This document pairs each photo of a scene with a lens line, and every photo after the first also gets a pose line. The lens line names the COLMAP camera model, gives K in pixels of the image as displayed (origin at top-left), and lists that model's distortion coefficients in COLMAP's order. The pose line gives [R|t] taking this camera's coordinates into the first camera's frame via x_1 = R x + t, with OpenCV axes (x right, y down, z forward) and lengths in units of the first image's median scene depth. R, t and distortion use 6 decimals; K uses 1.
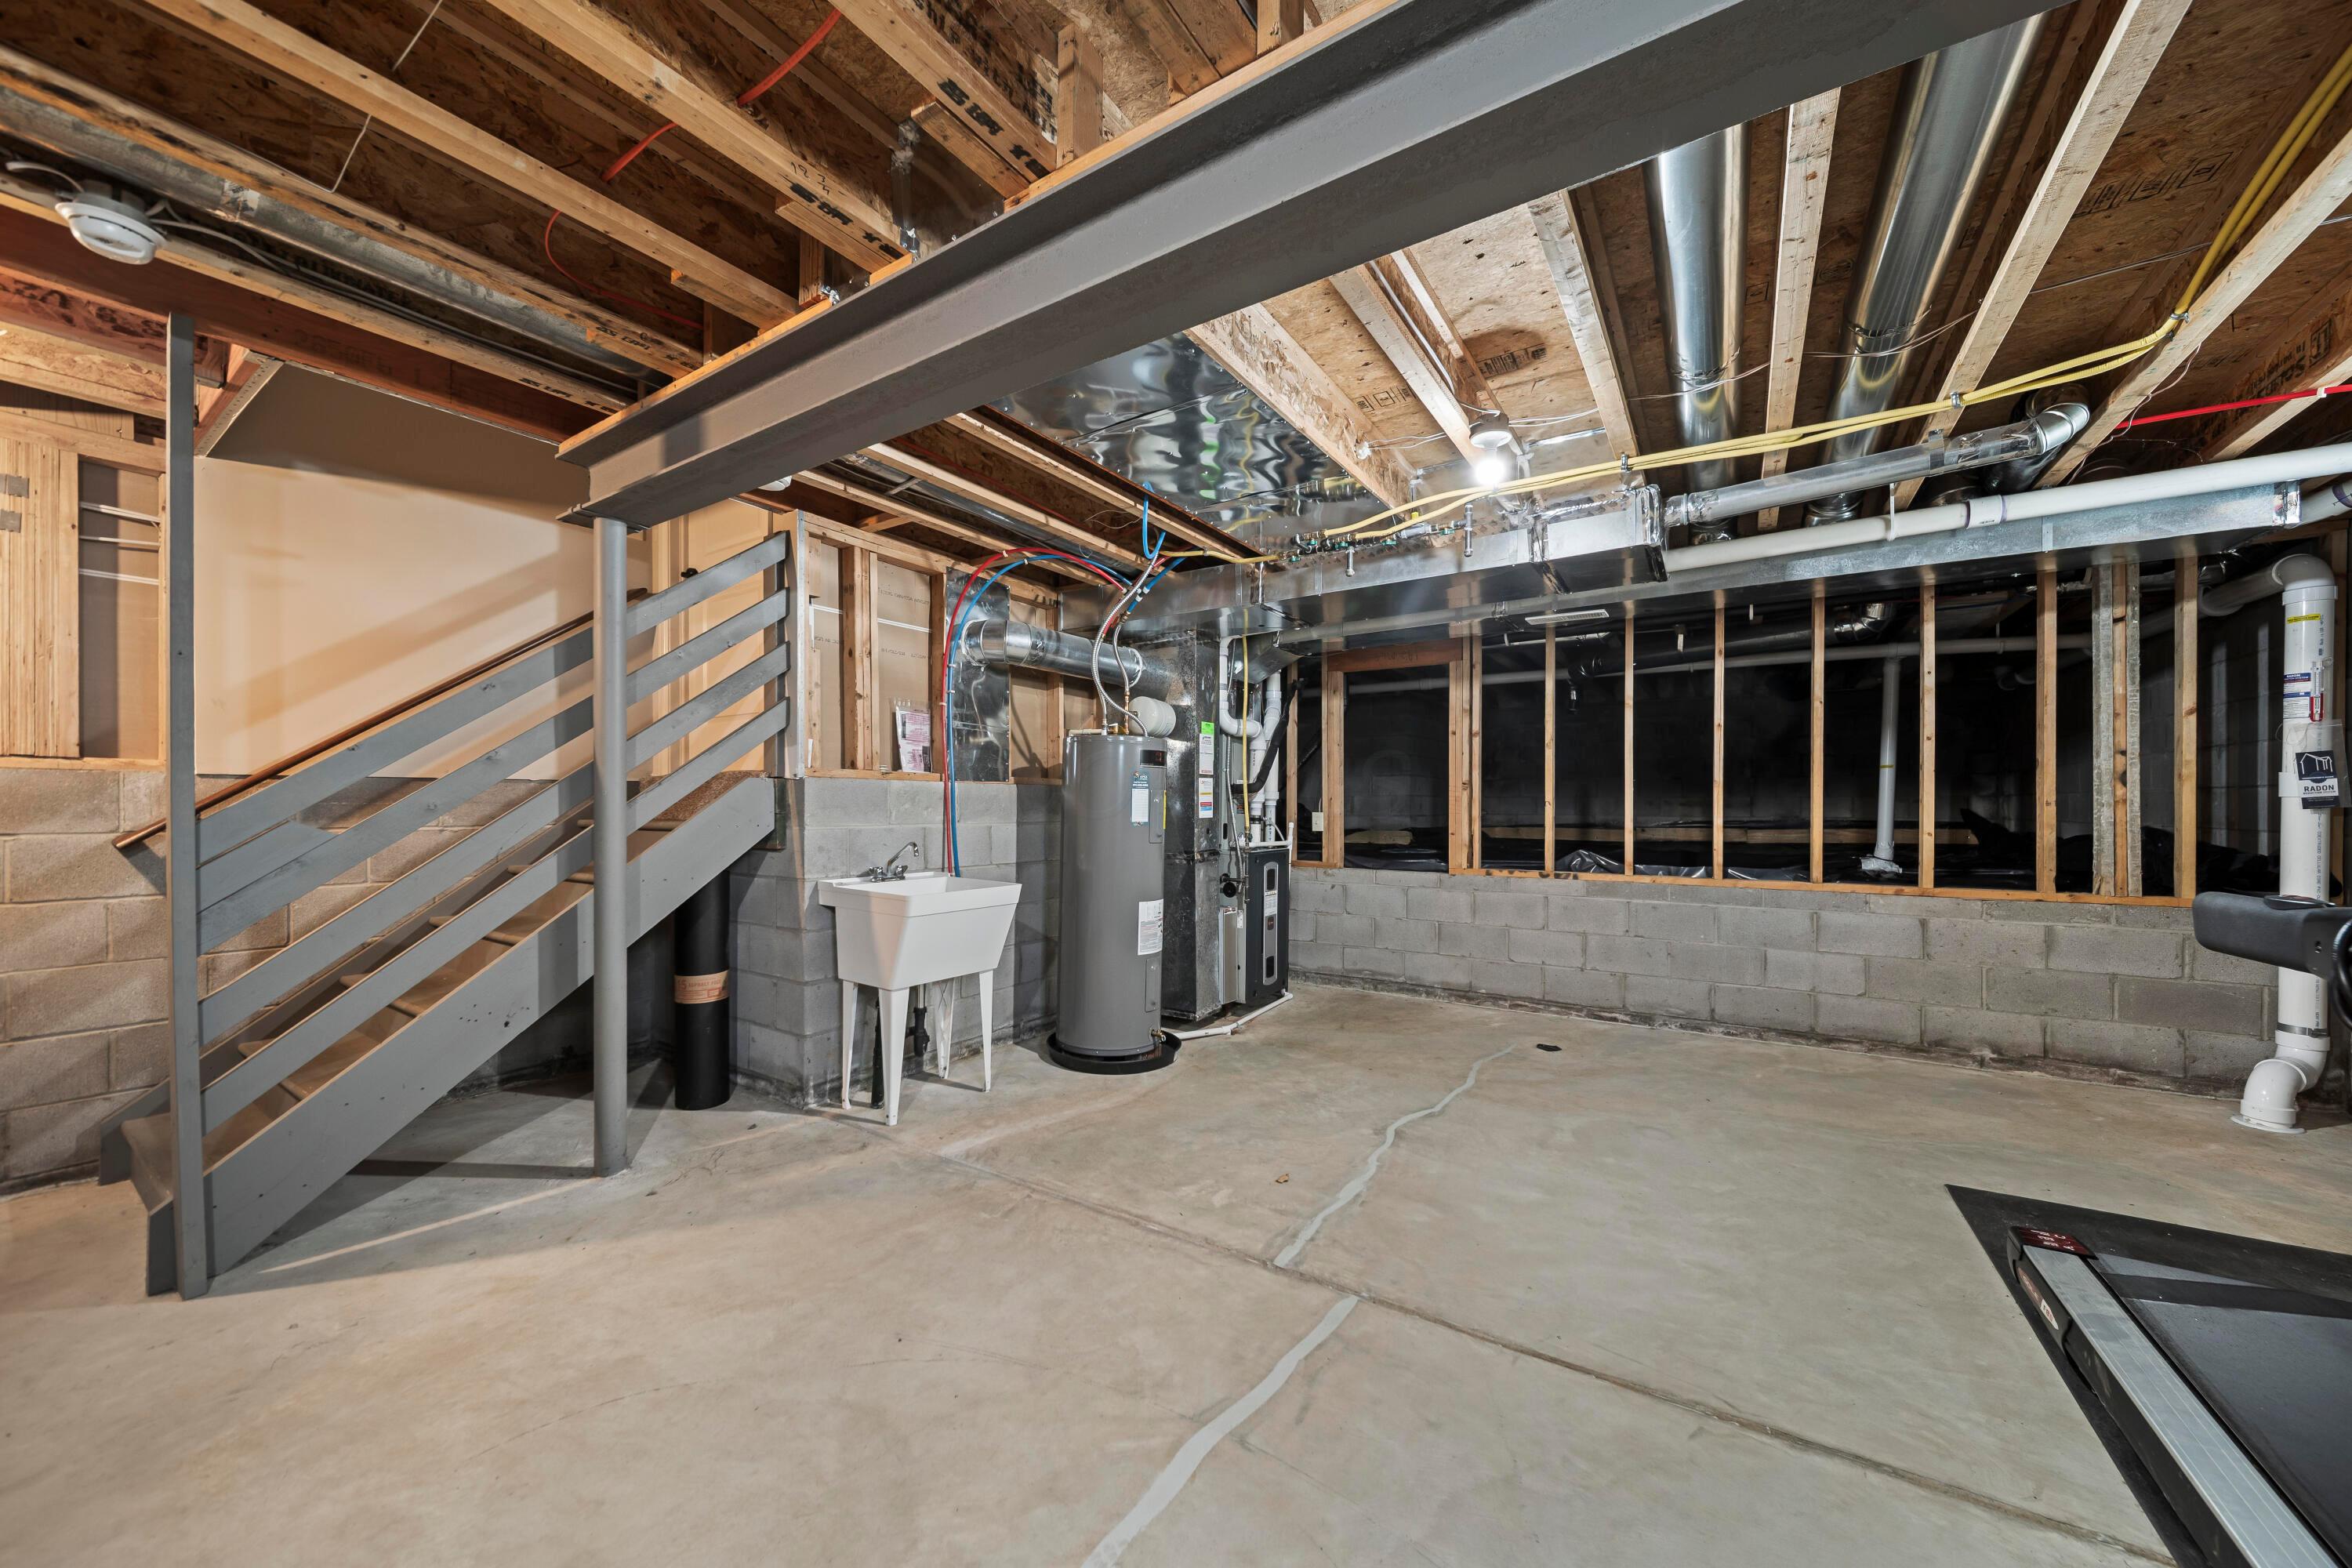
lens RADIAL K [[834.1, 0, 1156.5], [0, 834.1, 802.5], [0, 0, 1]] dist [0.000145, -0.000225]
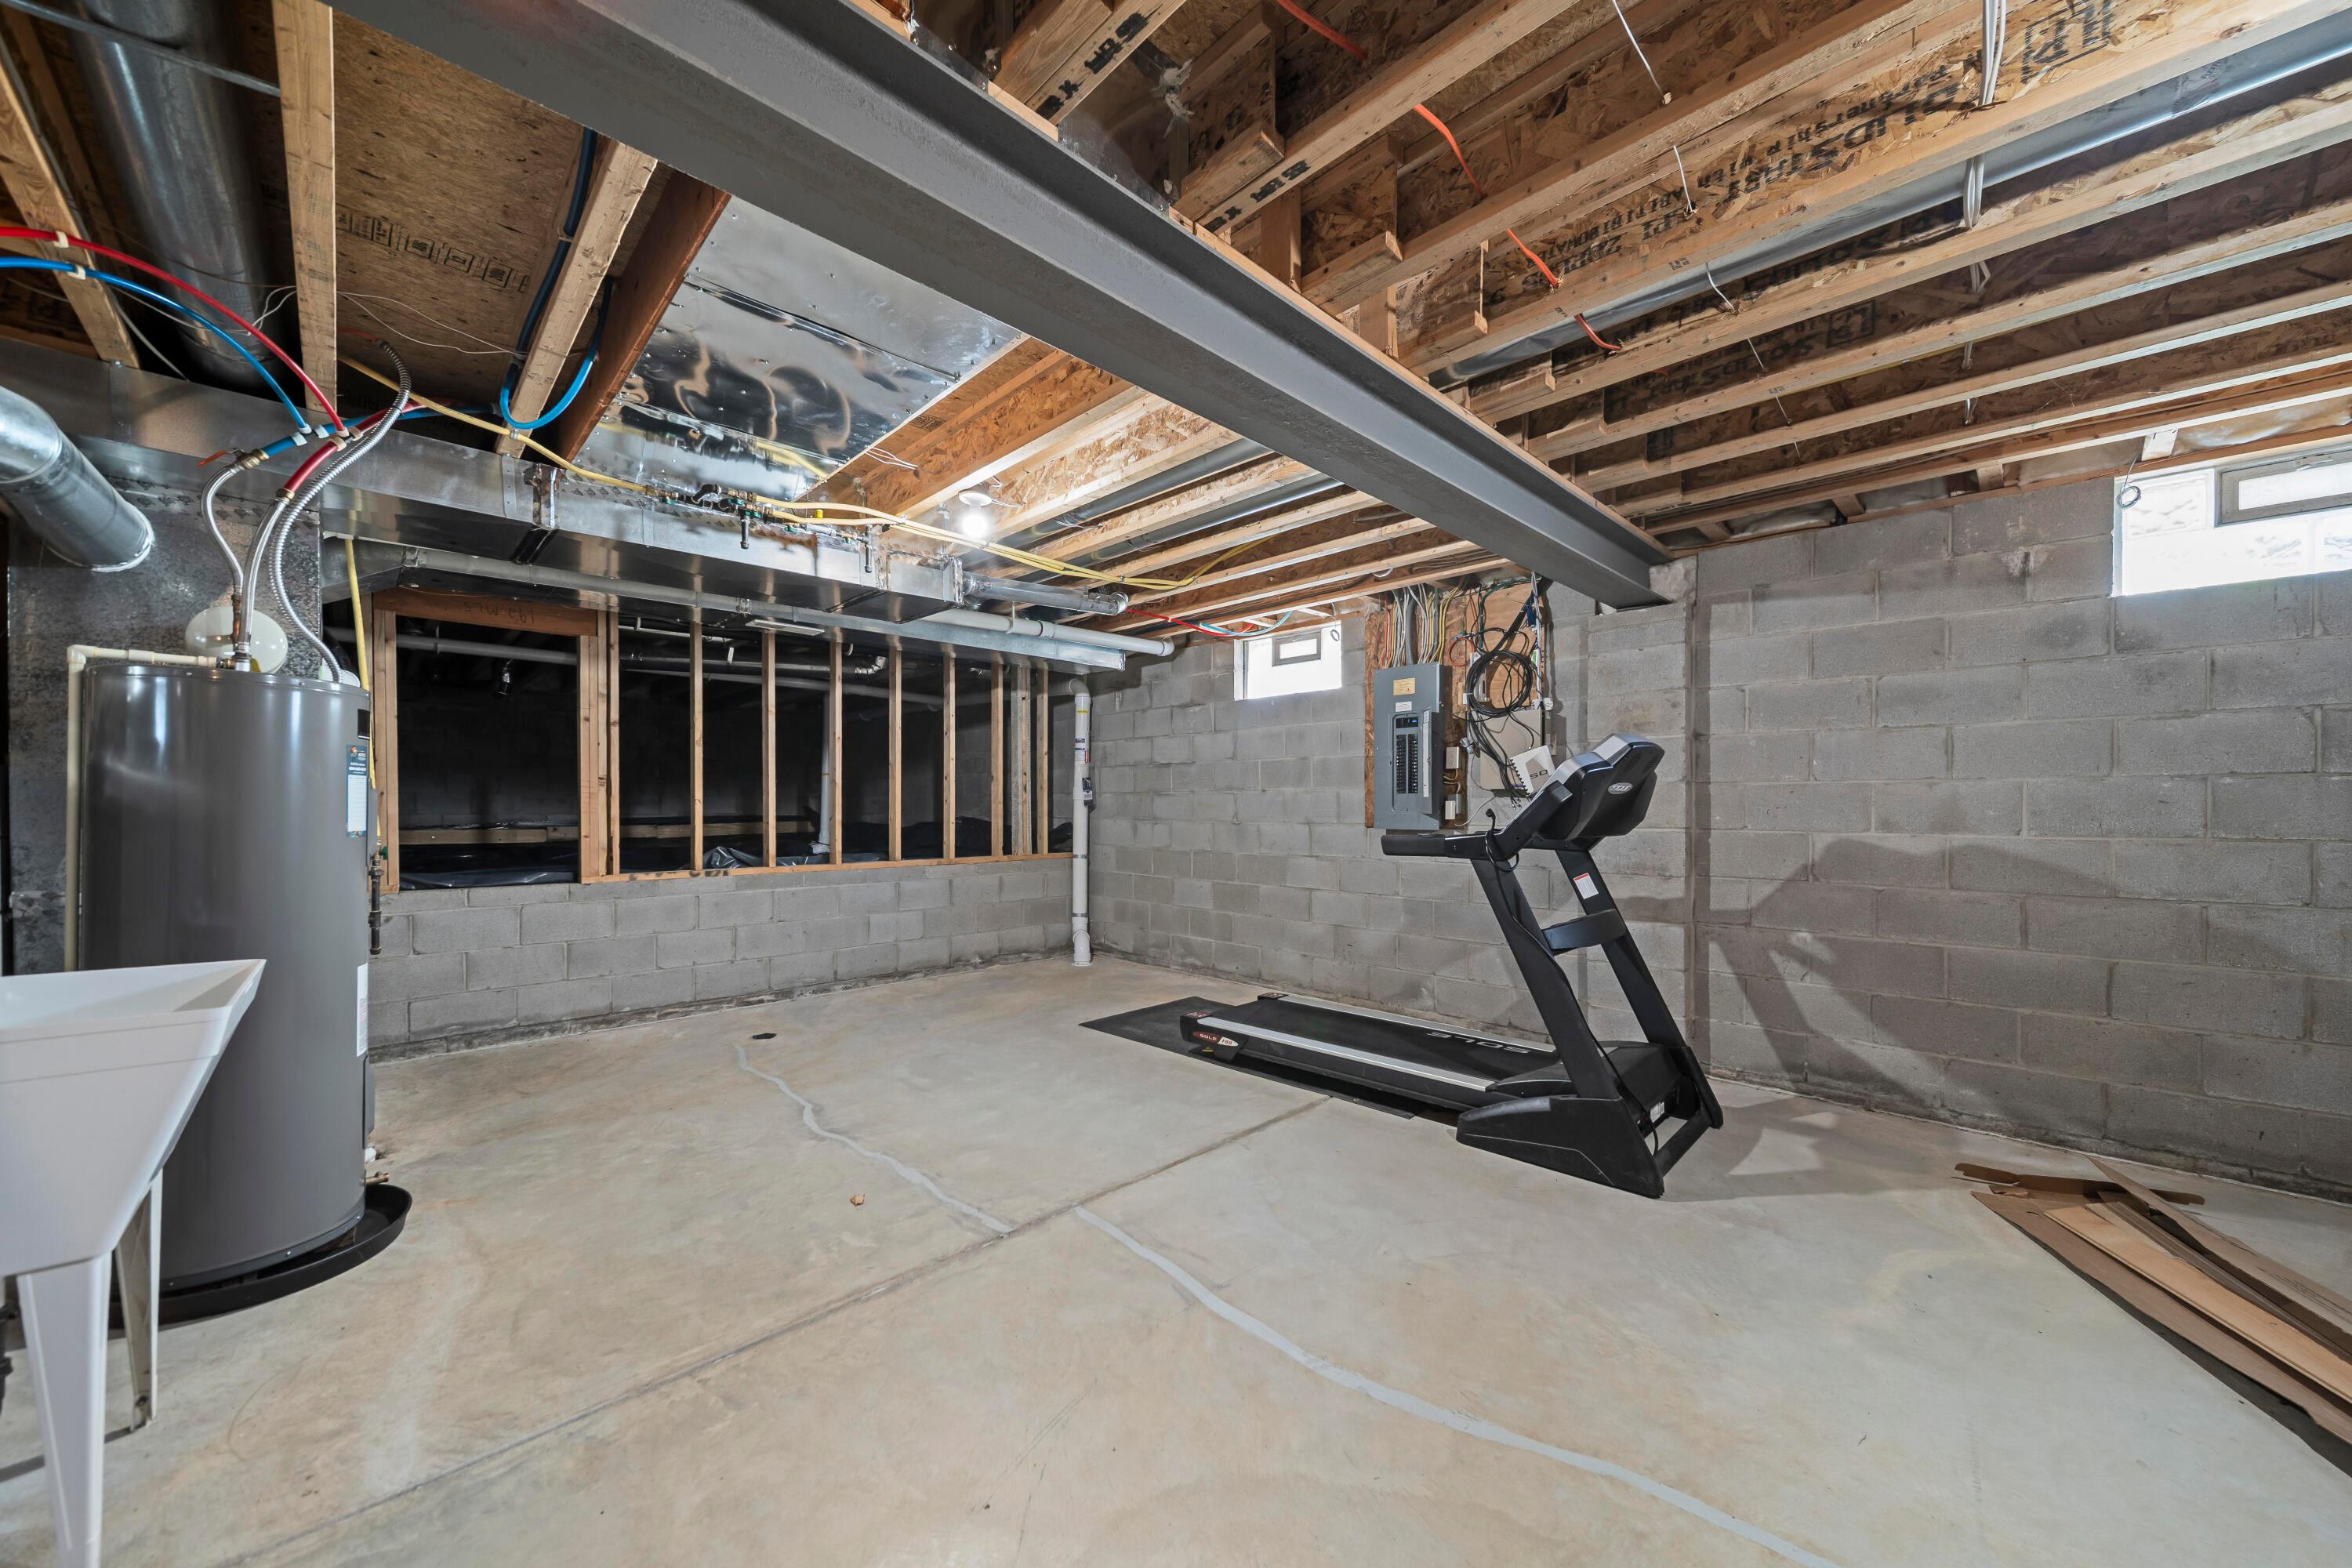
lens RADIAL K [[834.1, 0, 1156.5], [0, 834.1, 802.5], [0, 0, 1]] dist [0.000145, -0.000225]
pose [[0.217769, 0.002588, 0.975997, -0.451268], [-0.004688, 0.999988, -0.001605, 0.001940], [-0.975989, -0.004225, 0.217778, 0.305062]]
